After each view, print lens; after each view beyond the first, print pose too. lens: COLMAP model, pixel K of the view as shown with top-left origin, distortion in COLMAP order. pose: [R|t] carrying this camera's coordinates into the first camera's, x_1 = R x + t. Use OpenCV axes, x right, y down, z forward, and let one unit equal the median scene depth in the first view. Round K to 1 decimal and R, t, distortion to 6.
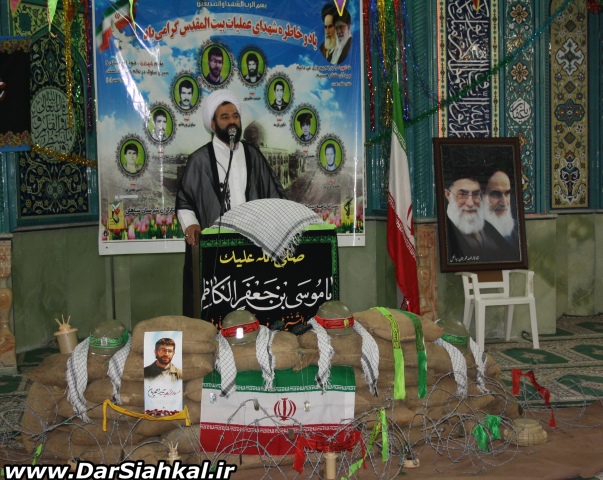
lens RADIAL K [[1001.0, 0, 297.2], [0, 1001.0, 241.0], [0, 0, 1]] dist [0.037634, 0.000000]
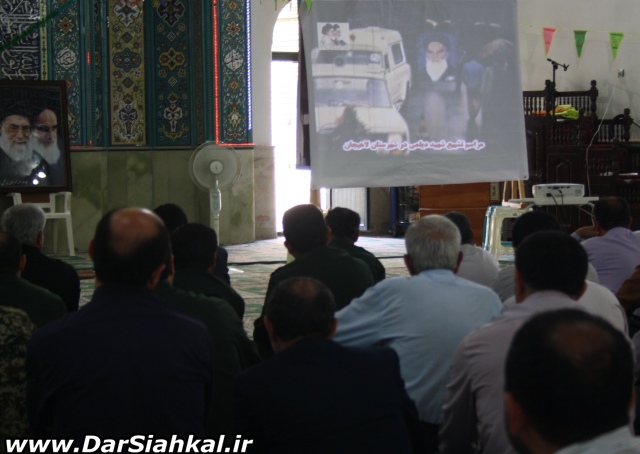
lens RADIAL K [[1537.1, 0, 320.9], [0, 1537.1, 223.0], [0, 0, 1]] dist [-0.005830, 0.000000]
pose [[0.975210, -0.007172, 0.221165, 0.014677], [0.010772, 0.999828, -0.015077, 0.011879], [-0.221019, 0.017086, 0.975120, -0.103509]]
